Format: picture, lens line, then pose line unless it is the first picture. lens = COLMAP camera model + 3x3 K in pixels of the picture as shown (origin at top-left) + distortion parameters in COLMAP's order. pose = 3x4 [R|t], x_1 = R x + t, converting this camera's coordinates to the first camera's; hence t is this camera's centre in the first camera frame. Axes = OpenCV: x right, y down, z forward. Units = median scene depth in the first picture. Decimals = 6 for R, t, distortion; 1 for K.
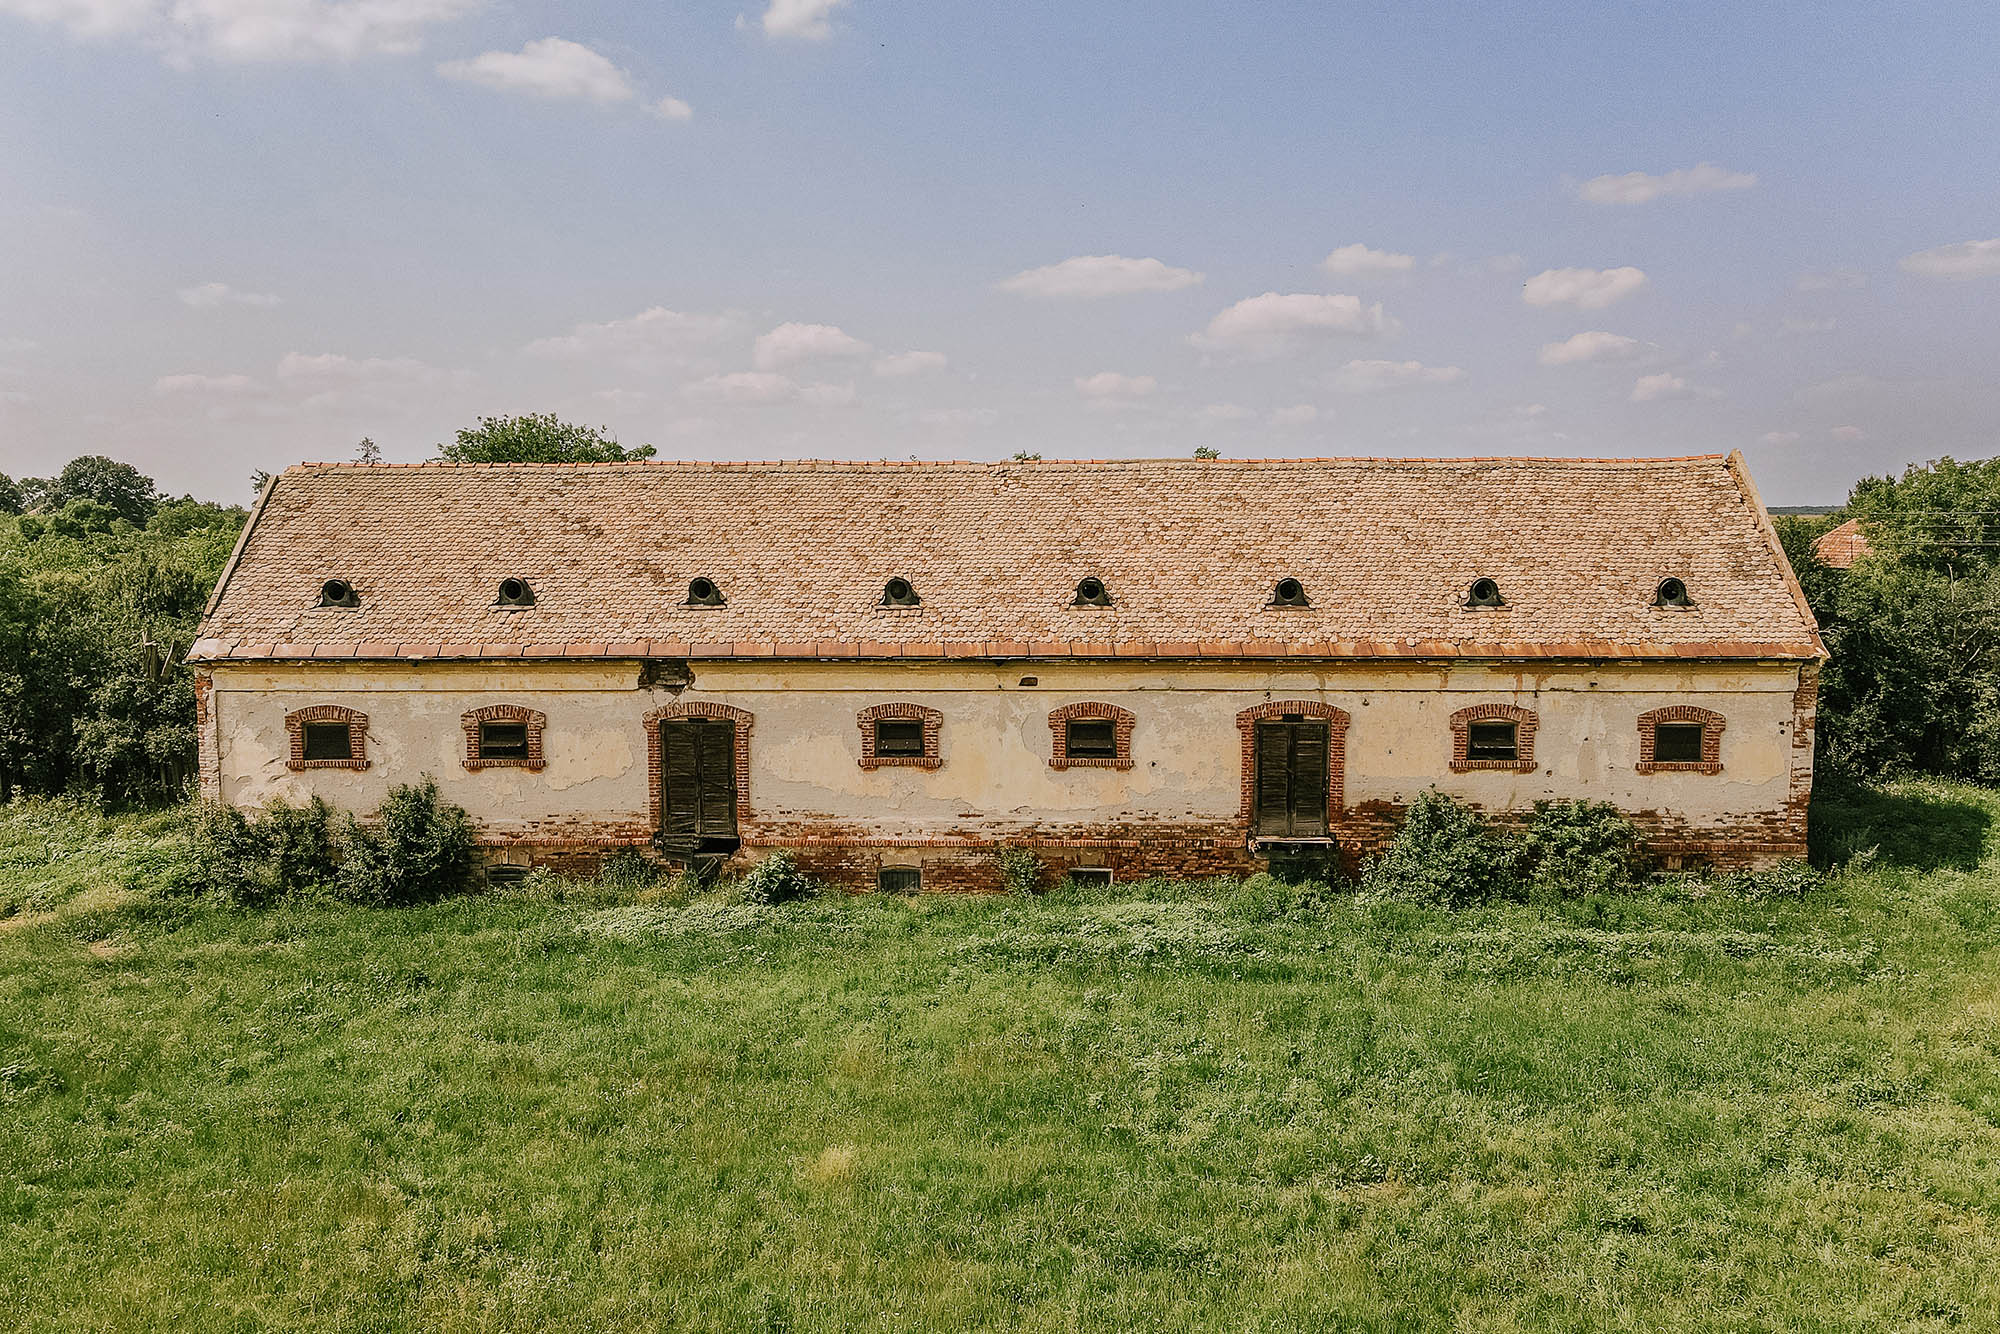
lens RADIAL K [[1403.8, 0, 994.2], [0, 1403.8, 671.0], [0, 0, 1]] dist [-0.002576, 0.000049]
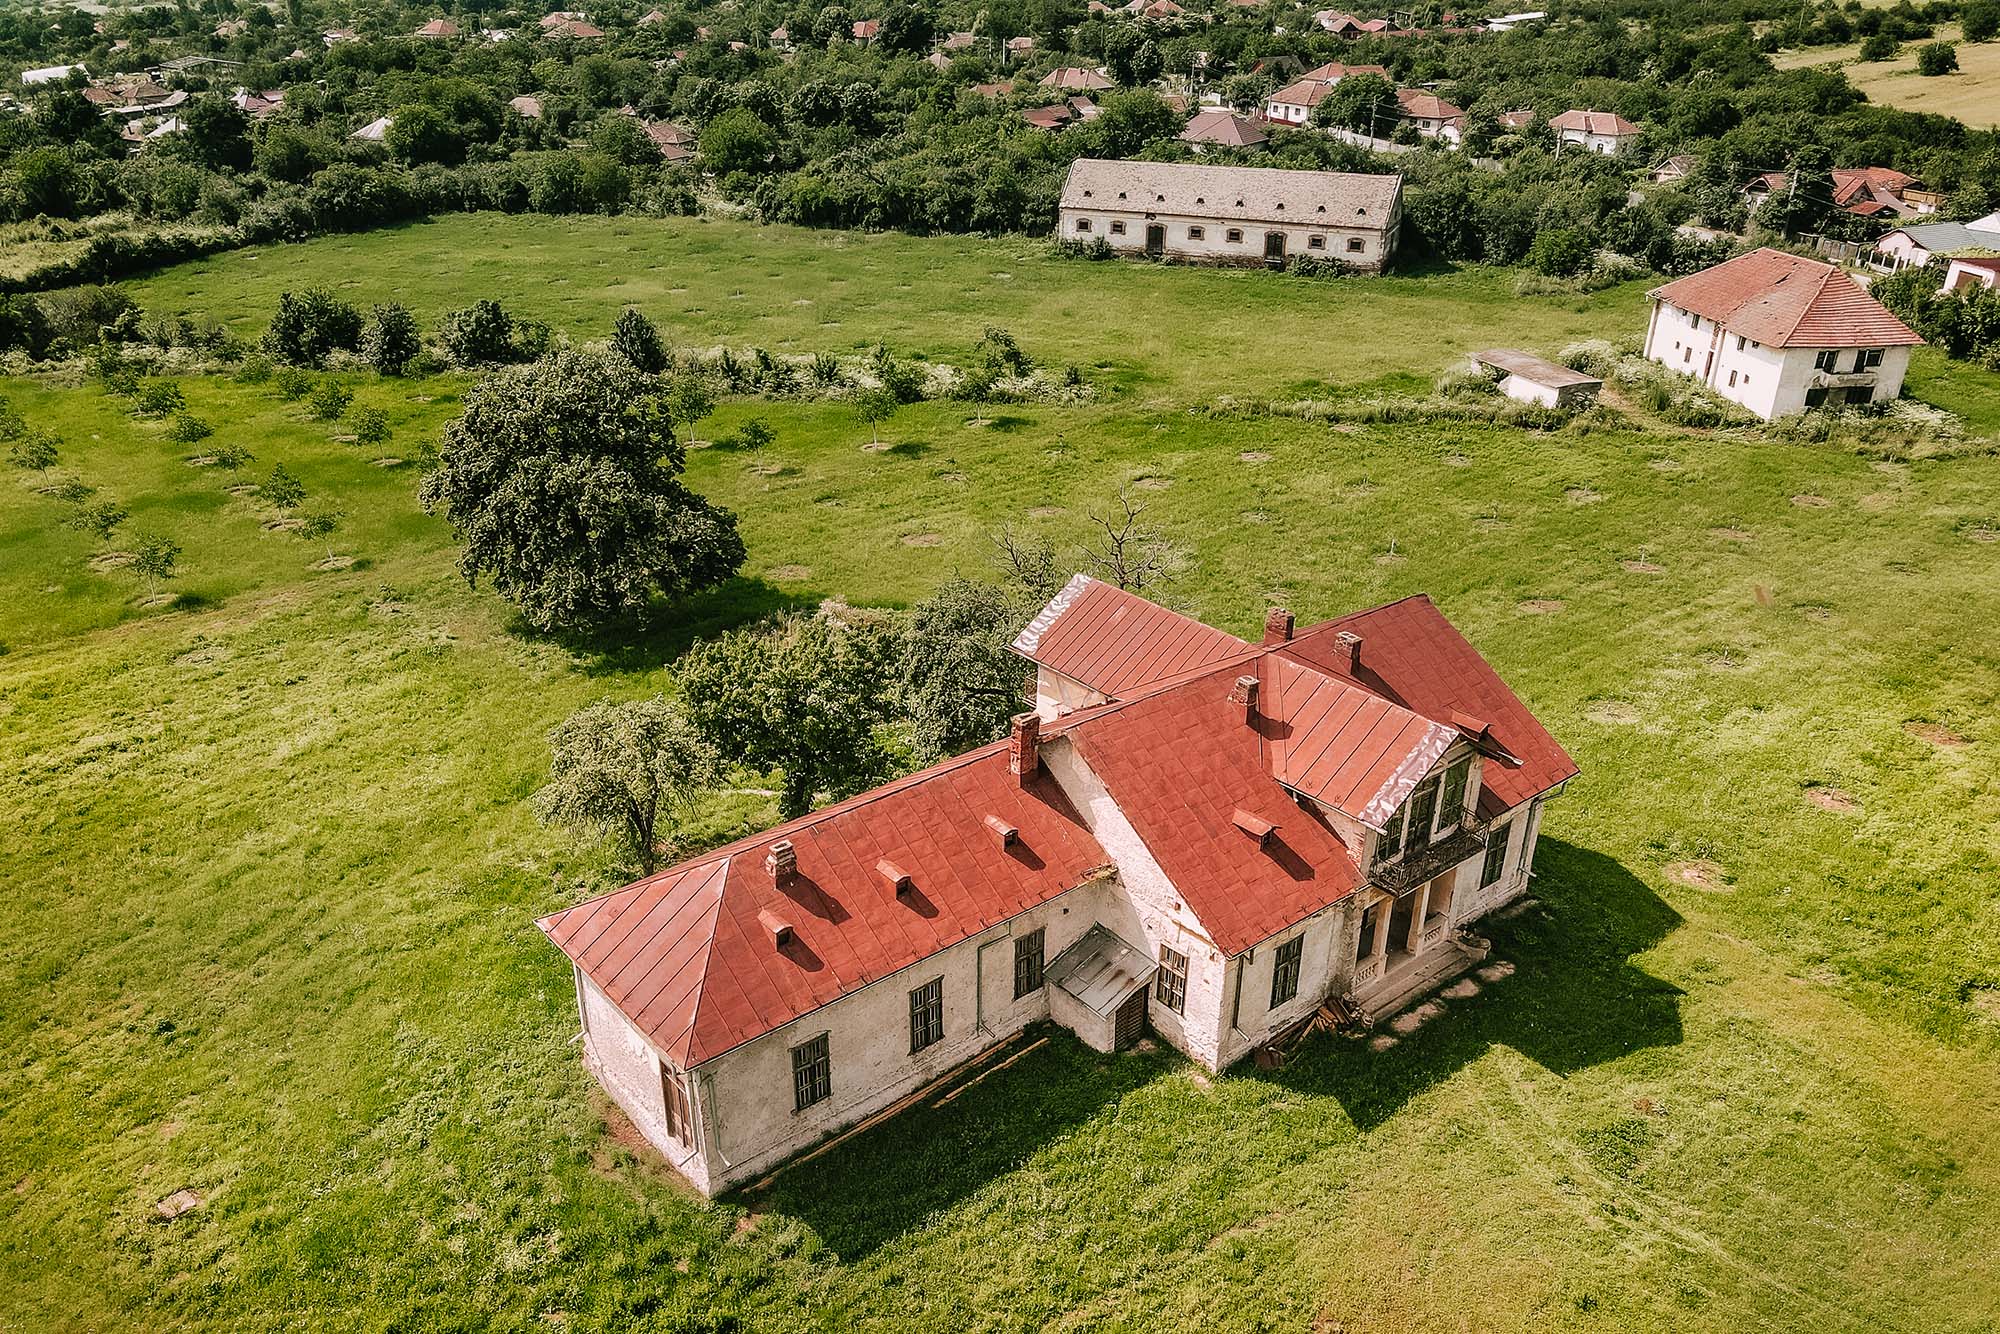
lens RADIAL K [[1403.8, 0, 991.1], [0, 1403.8, 665.9], [0, 0, 1]] dist [-0.002576, 0.000049]
pose [[0.912975, 0.181359, -0.365493, 1.319119], [-0.032365, 0.925151, 0.378218, -0.376162], [0.406729, -0.333475, 0.850509, -3.872247]]
